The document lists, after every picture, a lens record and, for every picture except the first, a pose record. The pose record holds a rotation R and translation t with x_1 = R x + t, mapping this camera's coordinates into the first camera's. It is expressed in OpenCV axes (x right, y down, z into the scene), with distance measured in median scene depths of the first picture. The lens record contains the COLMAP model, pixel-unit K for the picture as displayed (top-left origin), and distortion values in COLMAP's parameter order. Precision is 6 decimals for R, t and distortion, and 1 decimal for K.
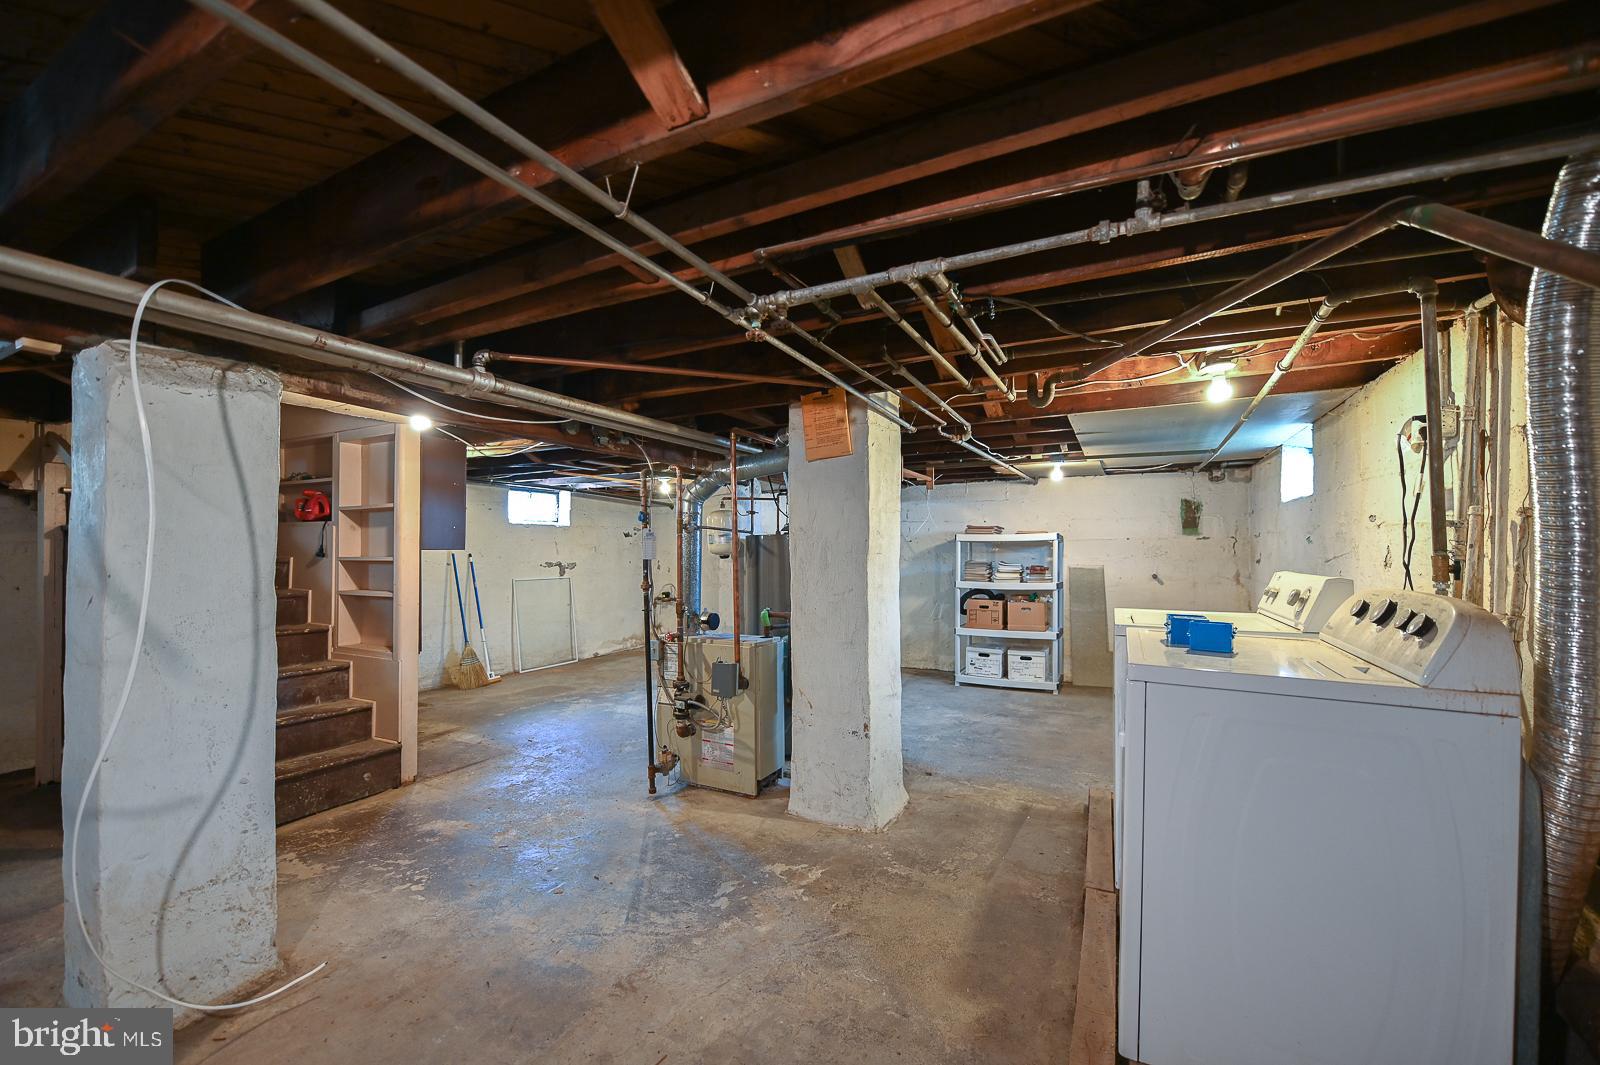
lens RADIAL K [[634.7, 0, 808.2], [0, 634.7, 542.4], [0, 0, 1]] dist [-0.006289, -0.000848]
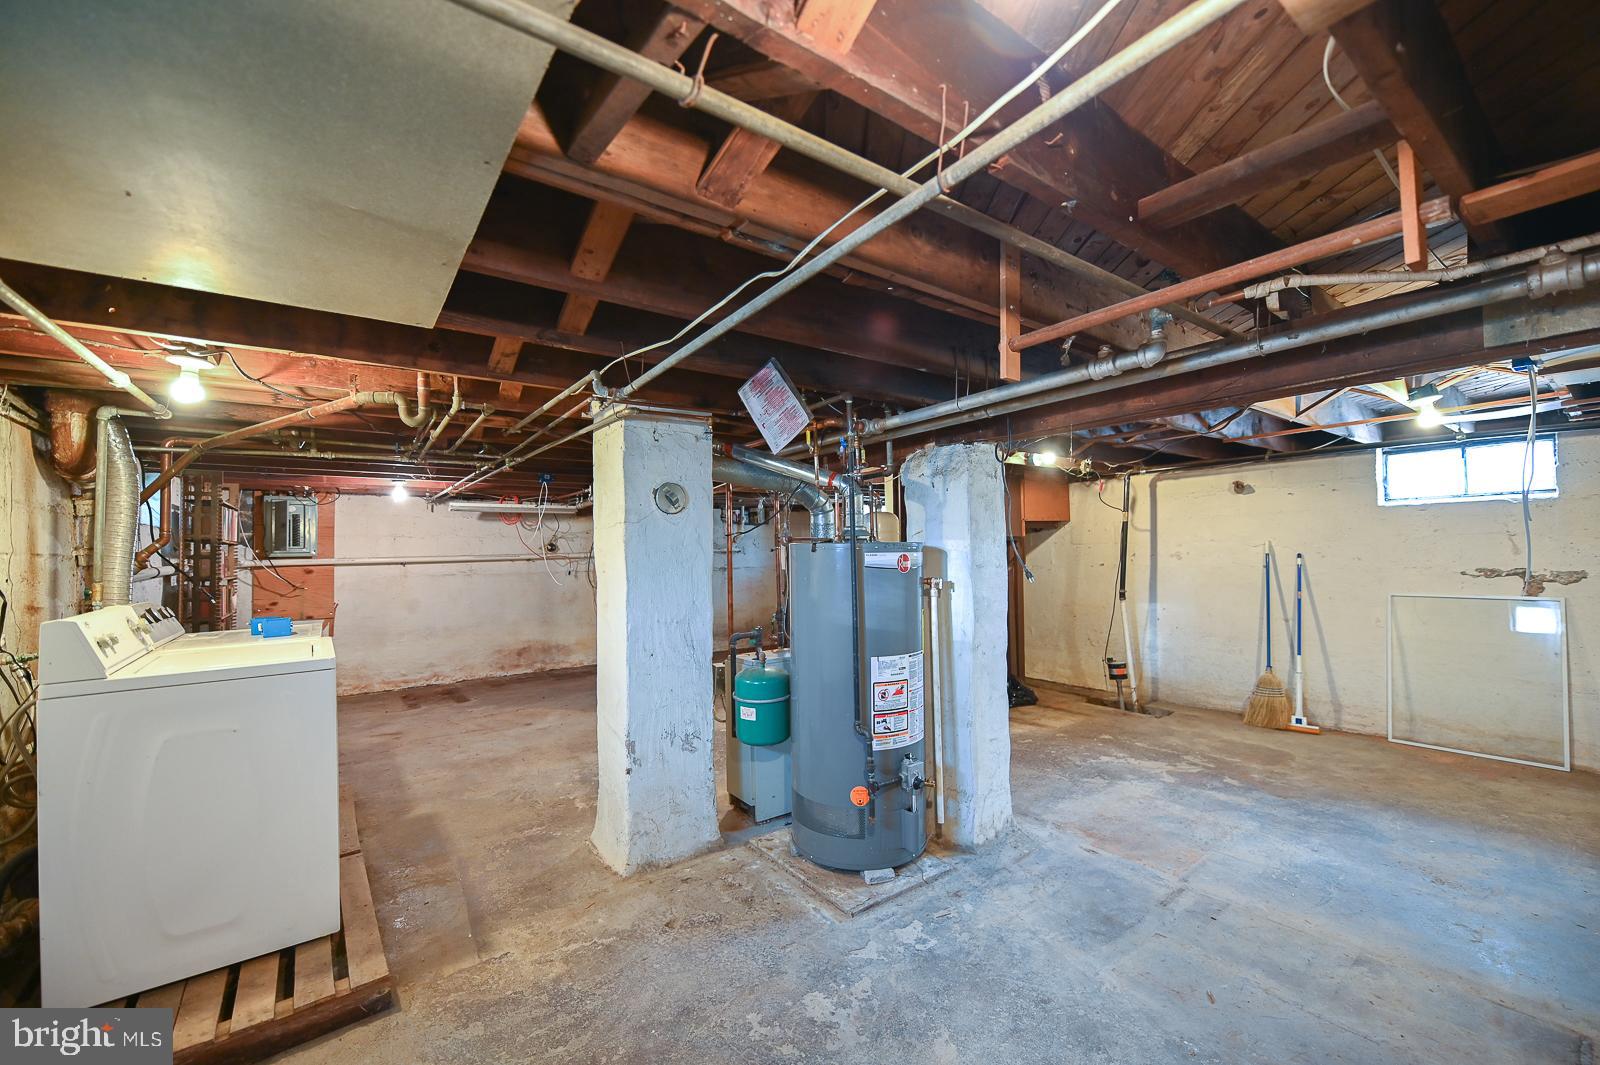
lens RADIAL K [[634.7, 0, 808.2], [0, 634.7, 542.4], [0, 0, 1]] dist [-0.006289, -0.000848]
pose [[-0.444923, -0.000084, -0.895569, 0.876892], [0.031310, 0.999387, -0.015649, -0.004891], [0.895021, -0.035003, -0.444648, 1.785190]]
